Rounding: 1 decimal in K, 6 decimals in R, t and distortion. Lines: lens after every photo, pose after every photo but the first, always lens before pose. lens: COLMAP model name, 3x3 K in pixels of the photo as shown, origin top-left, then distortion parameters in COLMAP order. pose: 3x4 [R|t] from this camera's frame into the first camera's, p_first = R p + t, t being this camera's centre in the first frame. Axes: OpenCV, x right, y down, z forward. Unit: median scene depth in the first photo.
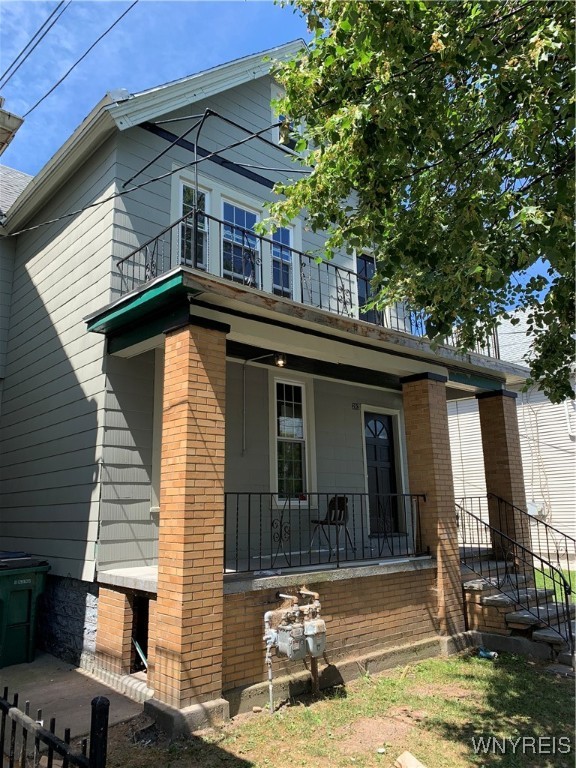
lens RADIAL K [[585.6, 0, 290.9], [0, 585.6, 383.2], [0, 0, 1]] dist [0.038307, -0.029608]
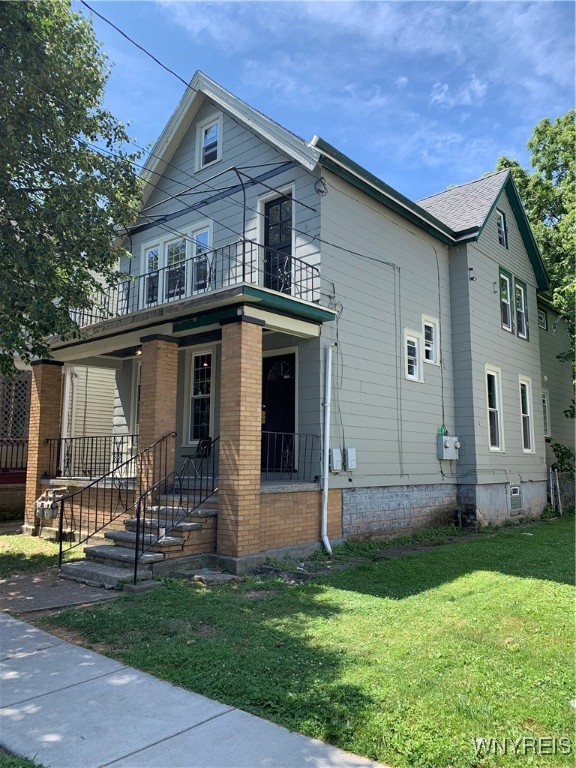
lens RADIAL K [[585.6, 0, 291.1], [0, 585.6, 384.4], [0, 0, 1]] dist [0.038307, -0.029608]
pose [[0.116939, -0.113445, -0.986639, 1.677261], [0.204895, 0.974838, -0.087803, 0.286697], [0.971773, -0.191889, 0.137241, 1.267010]]
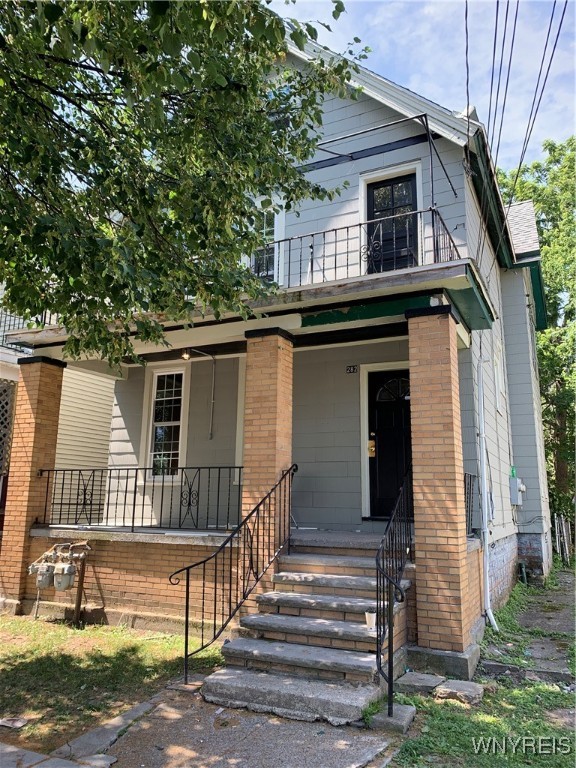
lens RADIAL K [[585.6, 0, 285.7], [0, 585.6, 378.9], [0, 0, 1]] dist [0.038307, -0.029608]
pose [[0.373369, -0.168581, -0.912237, 1.196108], [0.176211, 0.978335, -0.108674, 0.182807], [0.910794, -0.120171, 0.394986, 0.786283]]
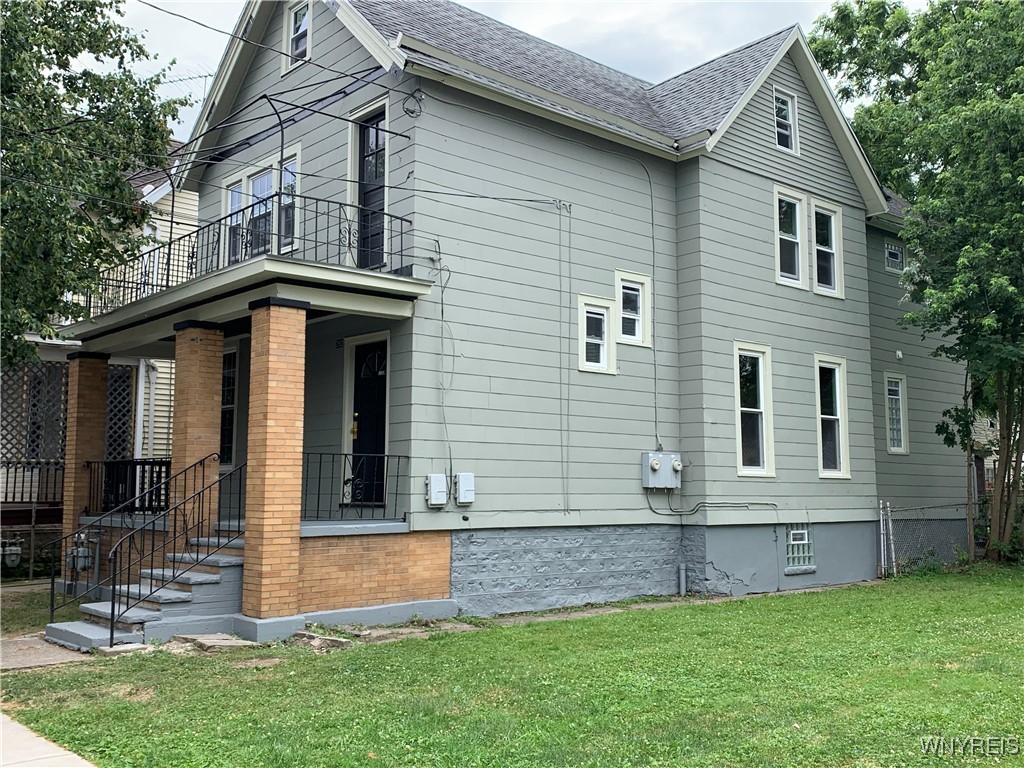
lens RADIAL K [[1015.1, 0, 509.2], [0, 1015.1, 384.5], [0, 0, 1]] dist [0.023751, 0.000000]
pose [[-0.021532, -0.085875, -0.996073, 2.015574], [0.211419, 0.973382, -0.088489, 0.364575], [0.977158, -0.212494, -0.002803, 1.686438]]
